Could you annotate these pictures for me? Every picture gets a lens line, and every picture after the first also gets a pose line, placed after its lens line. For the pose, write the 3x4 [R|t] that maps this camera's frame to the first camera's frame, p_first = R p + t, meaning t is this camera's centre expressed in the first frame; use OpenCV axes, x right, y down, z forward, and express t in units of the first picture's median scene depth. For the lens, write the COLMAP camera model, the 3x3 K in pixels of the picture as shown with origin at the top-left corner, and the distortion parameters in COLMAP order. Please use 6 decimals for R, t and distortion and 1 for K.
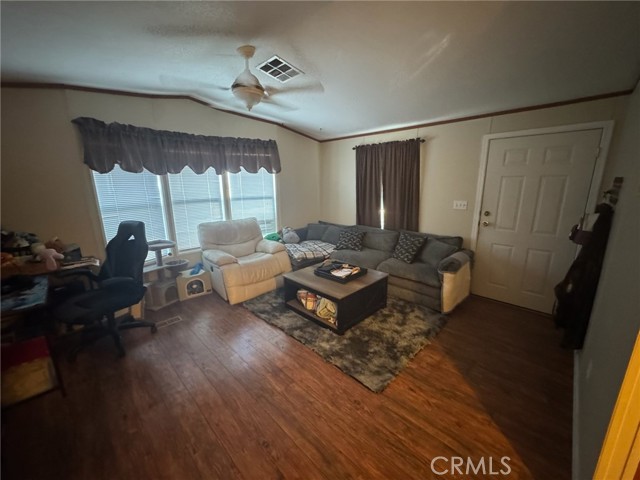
lens RADIAL K [[254.2, 0, 323.0], [0, 254.2, 240.0], [0, 0, 1]] dist [-0.013485, -0.000082]
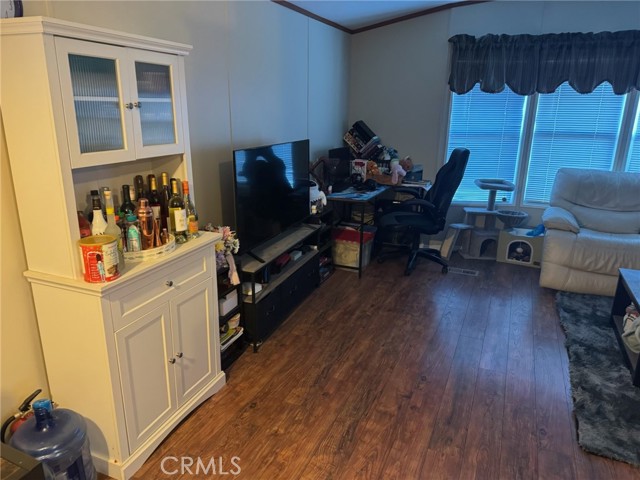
lens RADIAL K [[451.3, 0, 319.0], [0, 451.3, 239.6], [0, 0, 1]] dist [0.003000, -0.009594]
pose [[0.364623, 0.280199, -0.887997, 0.514622], [-0.215925, 0.953099, 0.212080, 0.001989], [0.905774, 0.114412, 0.408024, -0.078857]]
